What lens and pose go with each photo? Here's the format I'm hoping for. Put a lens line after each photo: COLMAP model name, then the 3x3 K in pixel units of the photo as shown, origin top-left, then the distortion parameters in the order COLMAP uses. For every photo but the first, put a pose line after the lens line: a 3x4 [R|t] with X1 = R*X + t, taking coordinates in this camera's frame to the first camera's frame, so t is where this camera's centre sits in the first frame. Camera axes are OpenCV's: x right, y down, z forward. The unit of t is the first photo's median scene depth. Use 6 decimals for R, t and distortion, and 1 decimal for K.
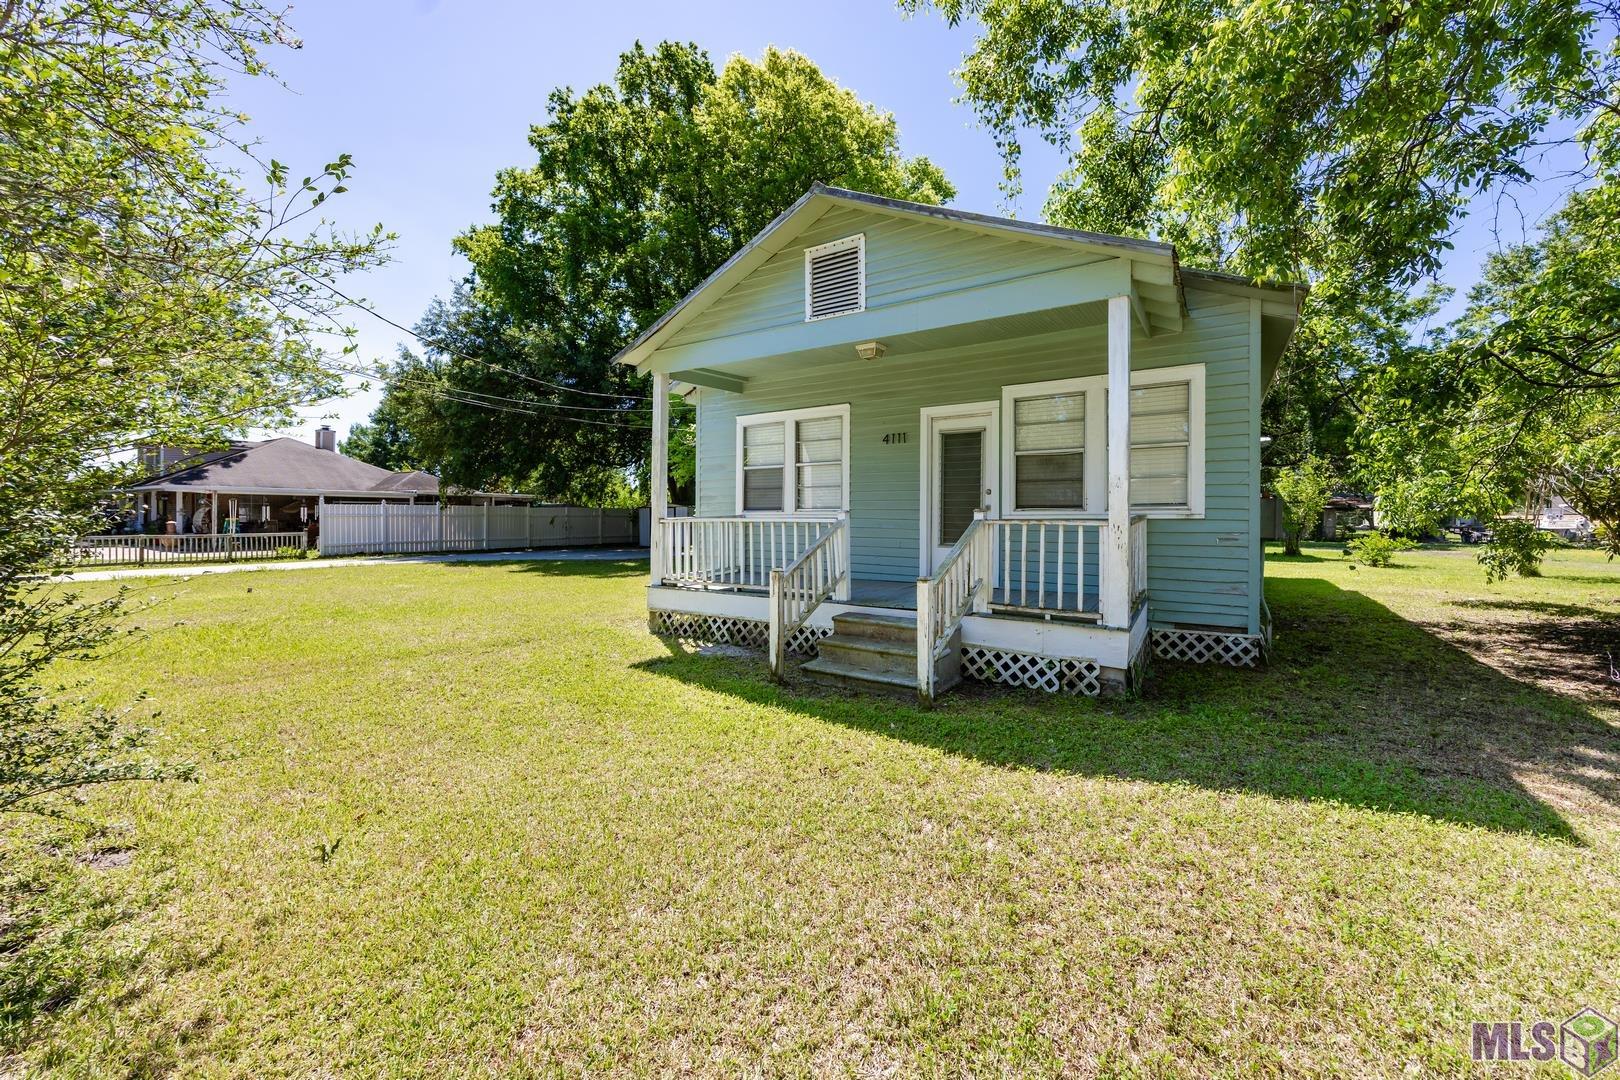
lens RADIAL K [[646.8, 0, 834.8], [0, 646.8, 531.5], [0, 0, 1]] dist [-0.001990, -0.000019]
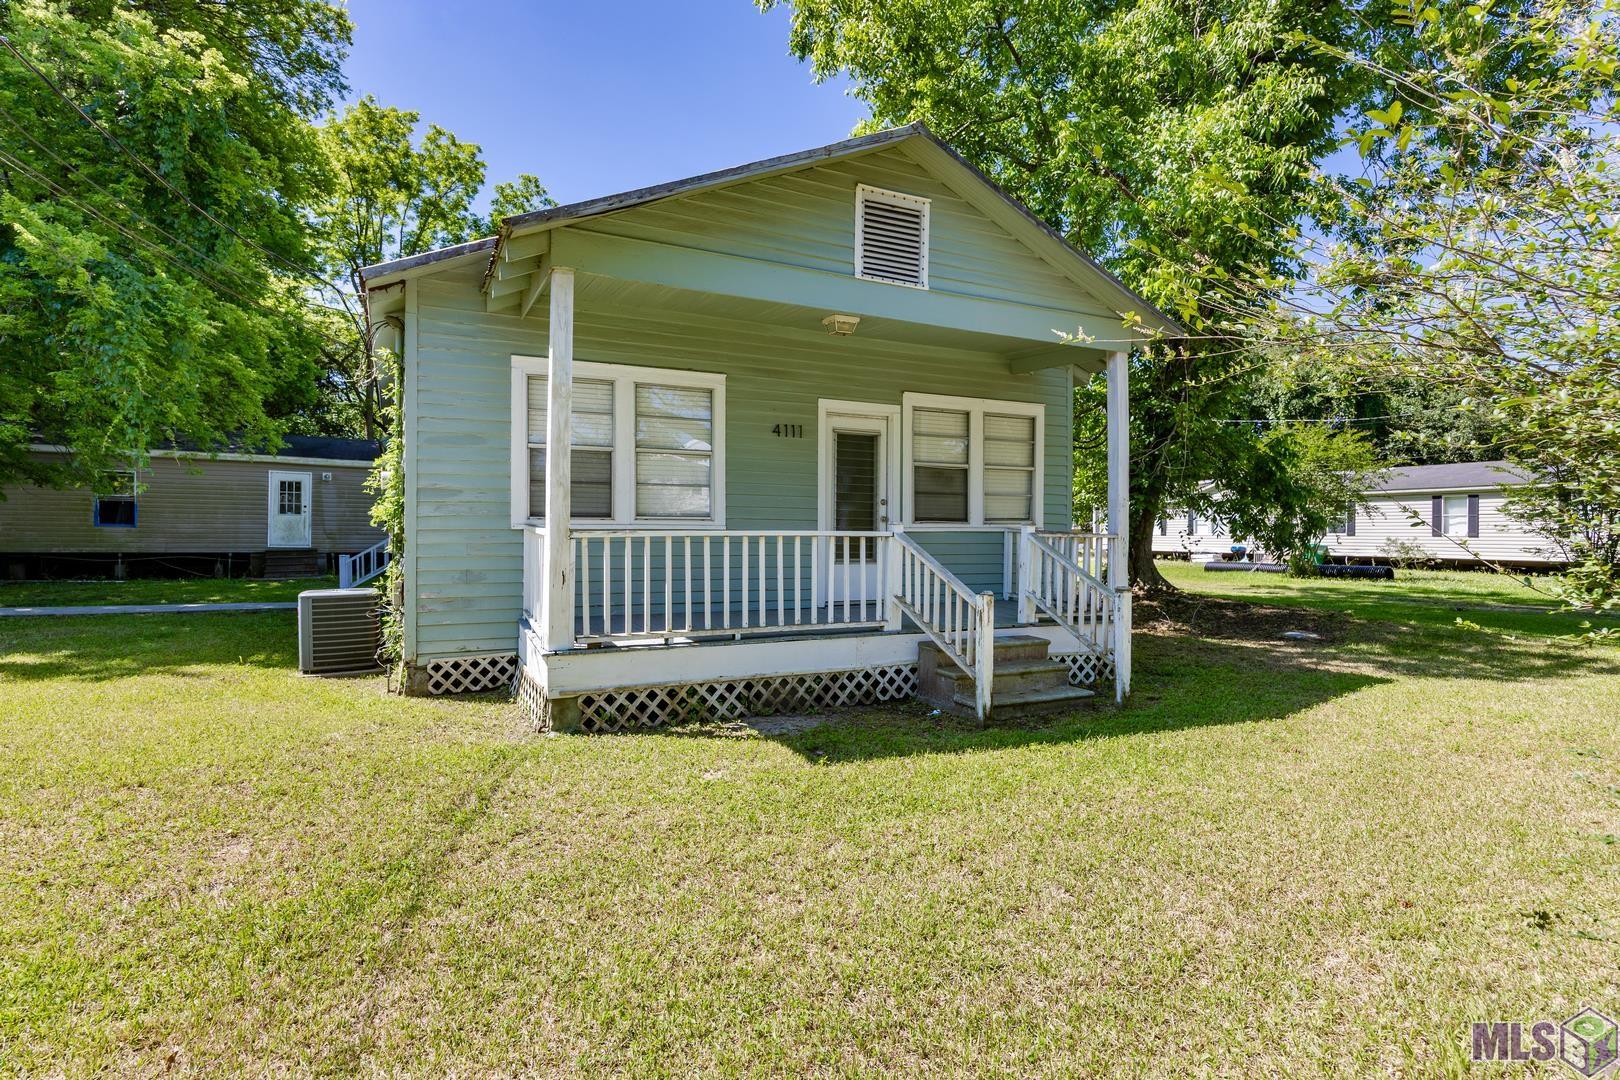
lens RADIAL K [[783.1, 0, 810.0], [0, 783.1, 540.0], [0, 0, 1]] dist [0.002639, 0.000138]
pose [[0.527935, -0.013727, 0.849174, -0.807992], [0.014232, 0.999872, 0.007314, -0.015261], [-0.849165, 0.008224, 0.528063, 0.509749]]
